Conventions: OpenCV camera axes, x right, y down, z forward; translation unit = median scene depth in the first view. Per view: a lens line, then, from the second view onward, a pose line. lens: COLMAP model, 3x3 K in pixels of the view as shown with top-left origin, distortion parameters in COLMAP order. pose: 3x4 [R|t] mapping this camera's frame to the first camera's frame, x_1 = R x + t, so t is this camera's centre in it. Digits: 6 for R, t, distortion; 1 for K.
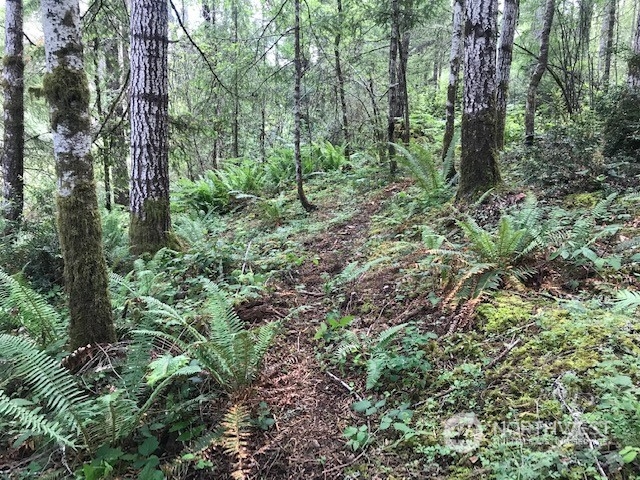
lens RADIAL K [[518.1, 0, 321.7], [0, 518.1, 240.0], [0, 0, 1]] dist [0.008002, -0.003255]
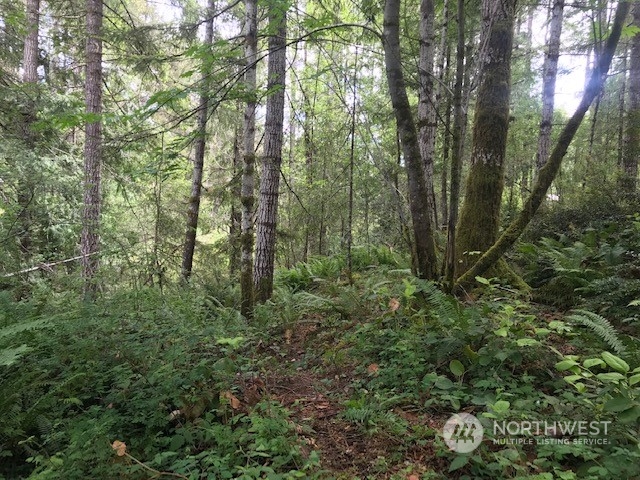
lens RADIAL K [[518.1, 0, 319.7], [0, 518.1, 239.4], [0, 0, 1]] dist [0.008002, -0.003255]
pose [[0.980874, 0.025394, -0.192980, 0.180846], [-0.058515, 0.984061, -0.167927, 0.069464], [0.185640, 0.176008, 0.966726, -0.635231]]
